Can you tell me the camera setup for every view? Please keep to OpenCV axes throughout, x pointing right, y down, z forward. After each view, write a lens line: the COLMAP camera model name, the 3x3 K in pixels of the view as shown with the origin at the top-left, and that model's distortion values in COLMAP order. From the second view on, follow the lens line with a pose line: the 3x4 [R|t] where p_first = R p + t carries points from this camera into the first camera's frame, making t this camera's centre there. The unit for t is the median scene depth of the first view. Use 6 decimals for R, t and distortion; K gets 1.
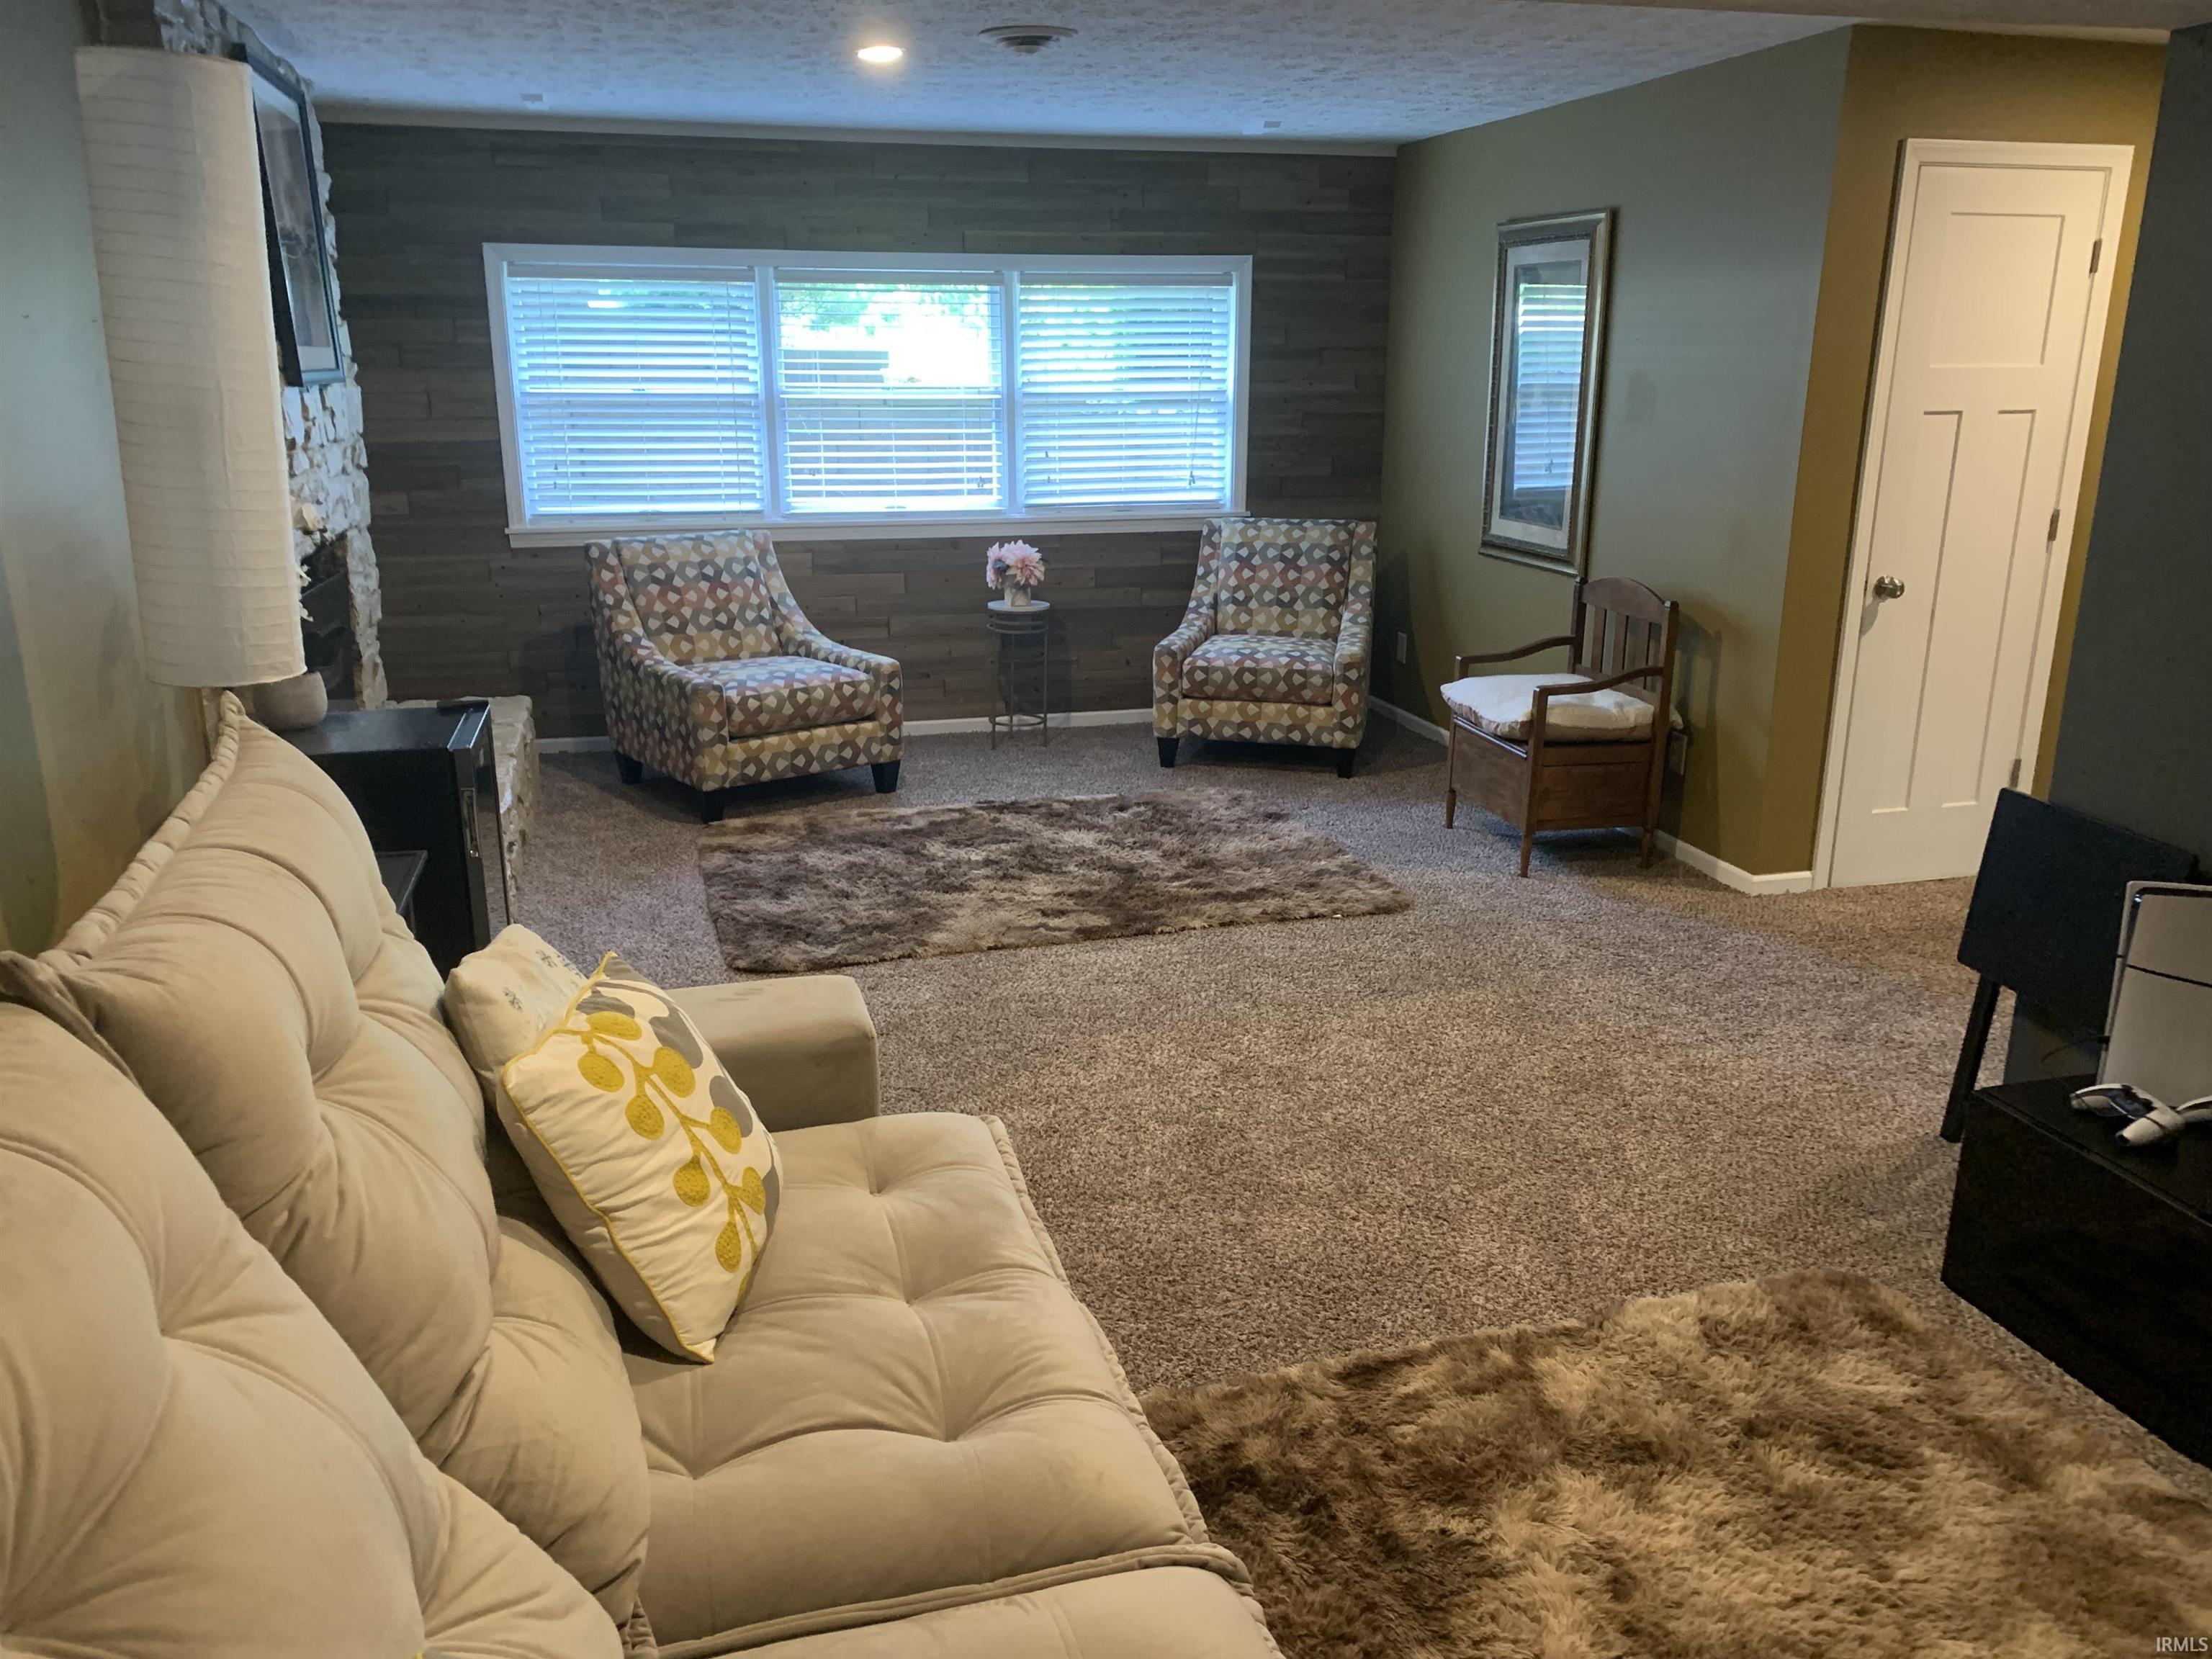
lens RADIAL K [[1664.9, 0, 1114.0], [0, 1664.9, 829.0], [0, 0, 1]] dist [0.029626, -0.034101]
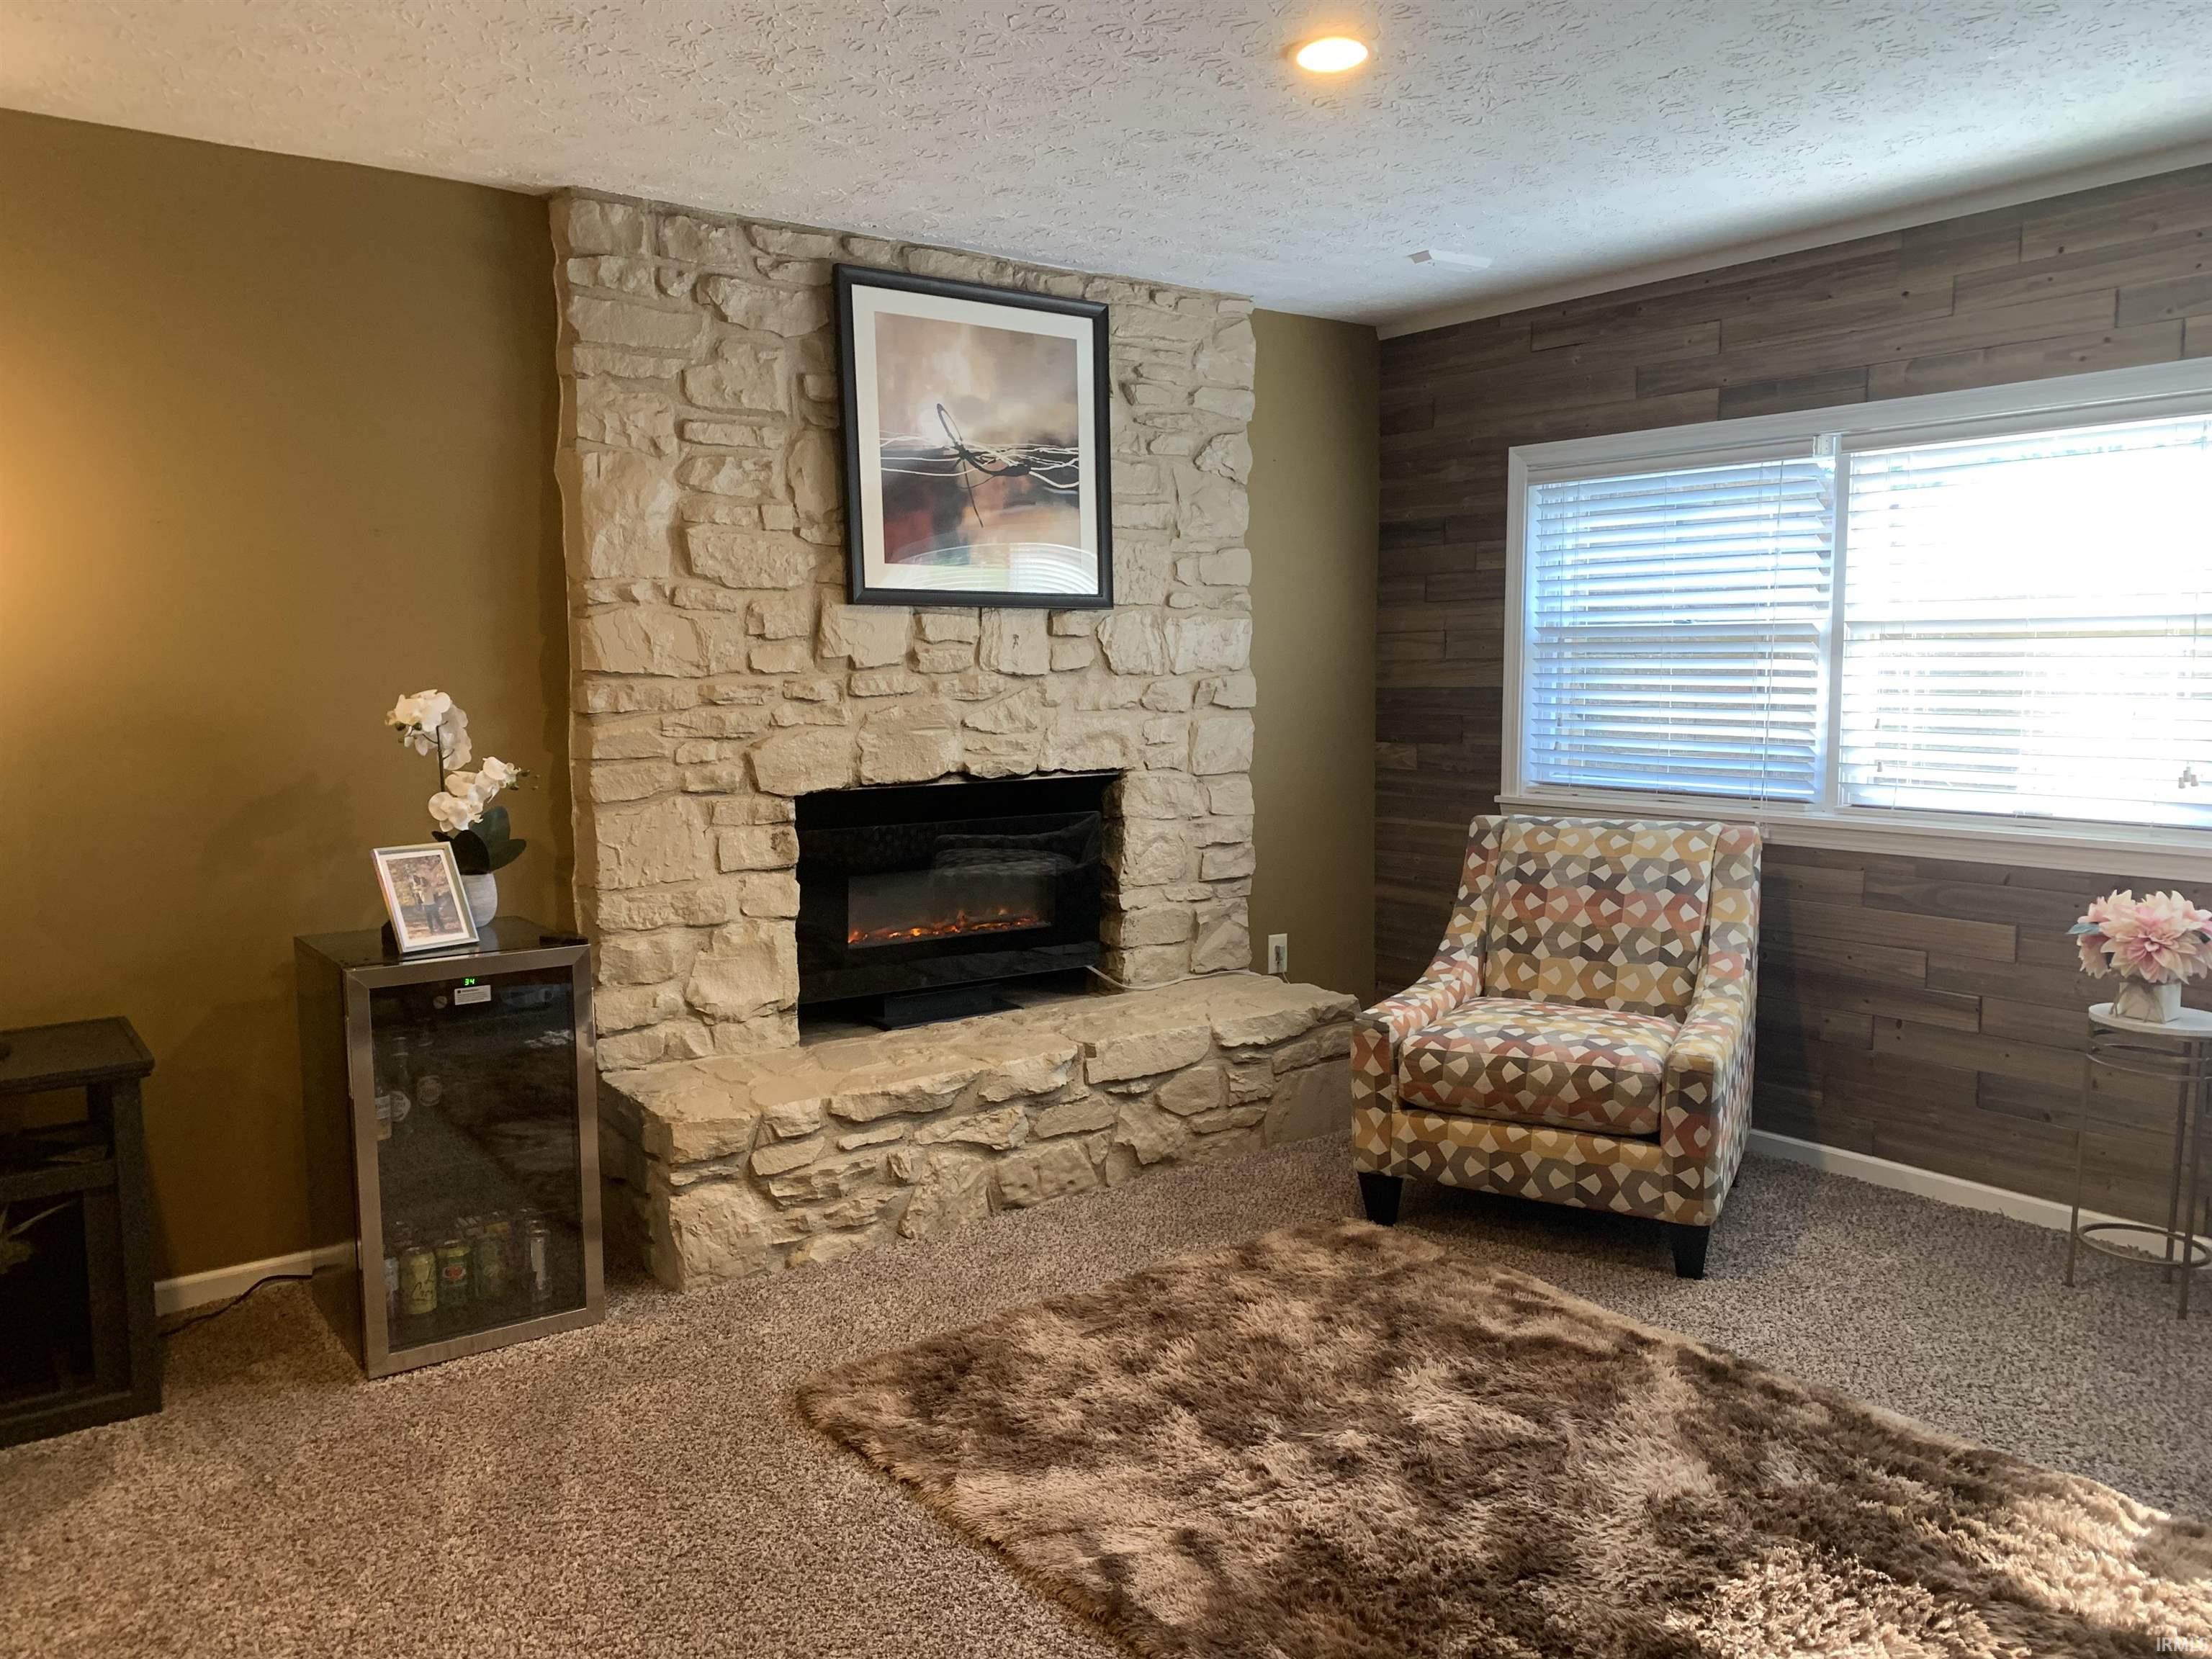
lens RADIAL K [[1664.9, 0, 1095.8], [0, 1664.9, 825.8], [0, 0, 1]] dist [0.029626, -0.034101]
pose [[0.366283, 0.083784, -0.926724, 0.337528], [-0.248675, 0.968528, -0.010724, -0.125514], [0.896659, 0.234381, 0.375590, 0.610088]]
